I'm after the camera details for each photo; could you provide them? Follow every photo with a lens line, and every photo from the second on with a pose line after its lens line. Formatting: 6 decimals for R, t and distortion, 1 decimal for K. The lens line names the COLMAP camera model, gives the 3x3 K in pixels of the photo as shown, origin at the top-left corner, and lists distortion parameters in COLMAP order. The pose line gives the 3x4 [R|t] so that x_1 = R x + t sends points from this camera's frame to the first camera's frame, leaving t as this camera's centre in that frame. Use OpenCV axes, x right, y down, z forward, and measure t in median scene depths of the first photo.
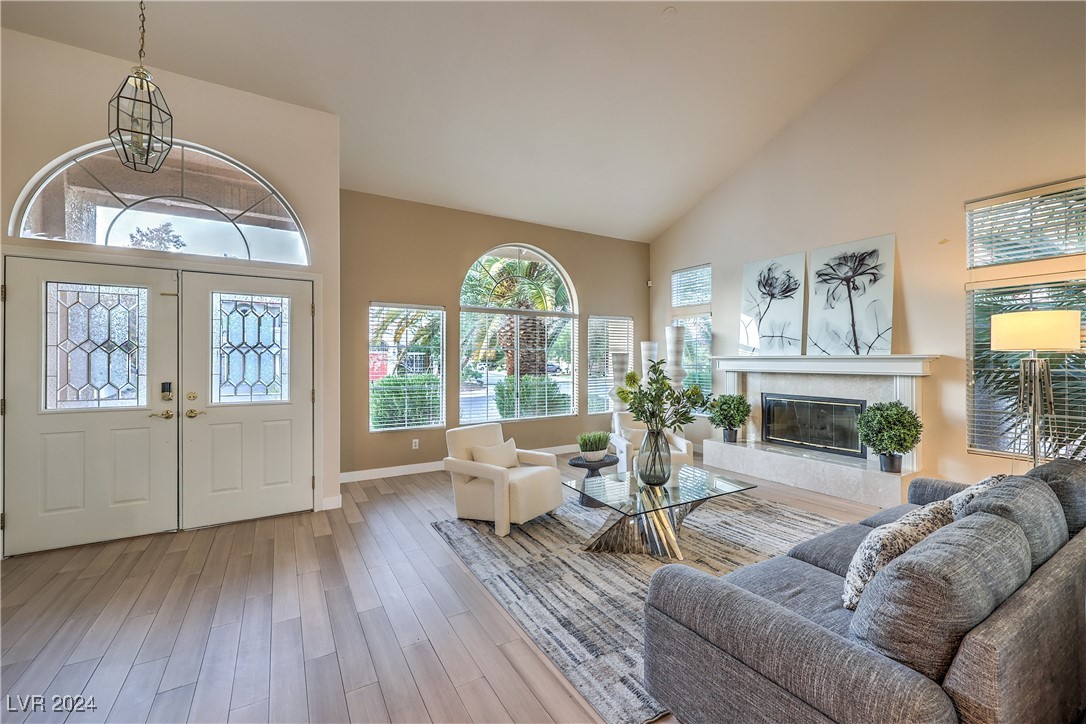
lens RADIAL K [[439.4, 0, 546.6], [0, 439.4, 359.5], [0, 0, 1]] dist [0.000566, -0.000043]
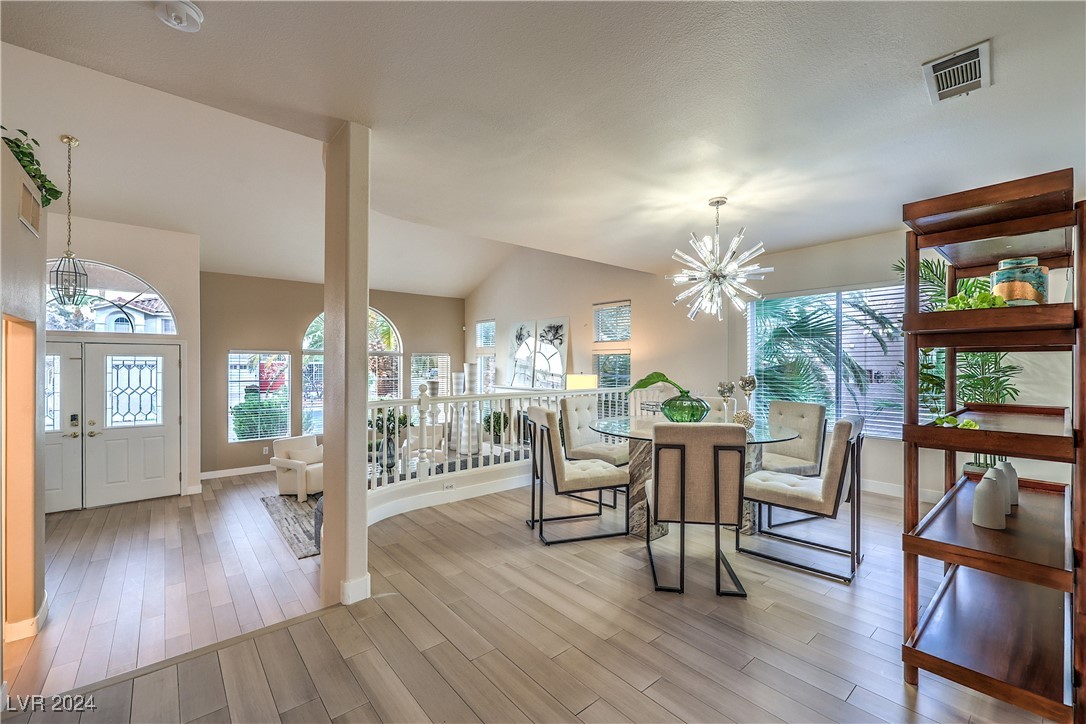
lens RADIAL K [[448.8, 0, 544.9], [0, 448.8, 365.4], [0, 0, 1]] dist [0.000249, 0.000132]
pose [[0.987826, 0.001969, 0.155548, 0.506656], [-0.002888, 0.999980, 0.005682, -0.127210], [-0.155533, -0.006062, 0.987812, -0.781996]]
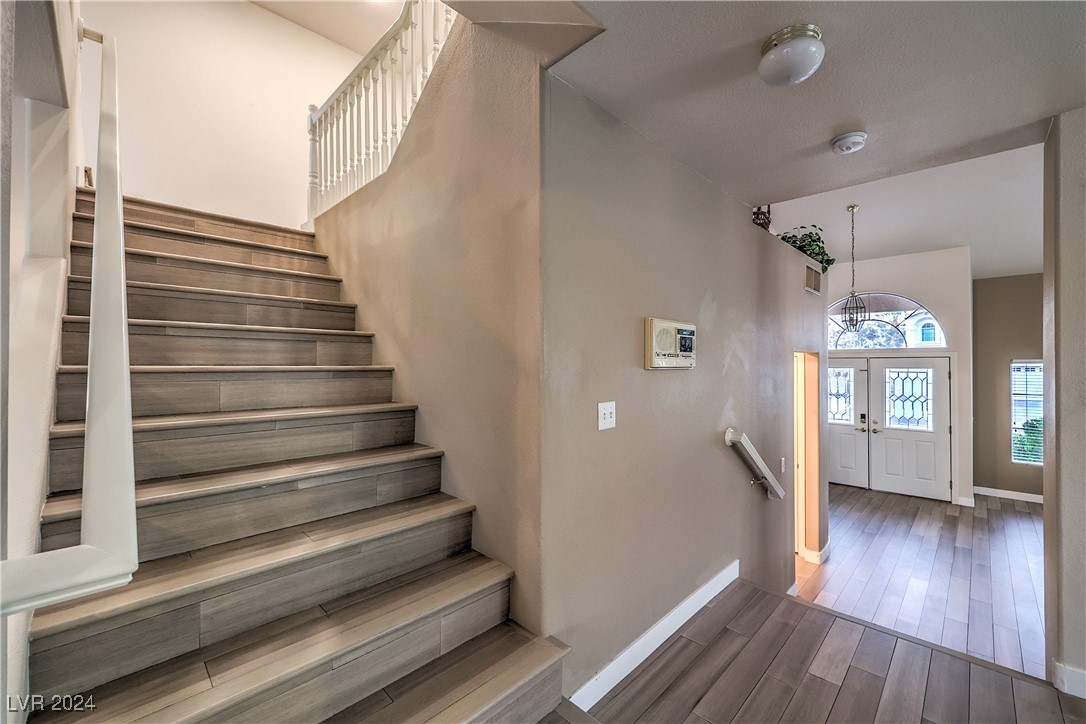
lens RADIAL K [[432.6, 0, 543.0], [0, 432.6, 362.0], [0, 0, 1]] dist [-0.000695, -0.000117]
pose [[0.228978, -0.006219, -0.973412, 0.684342], [0.007400, 0.999962, -0.004648, -0.174294], [0.973404, -0.006139, 0.229015, -0.823081]]
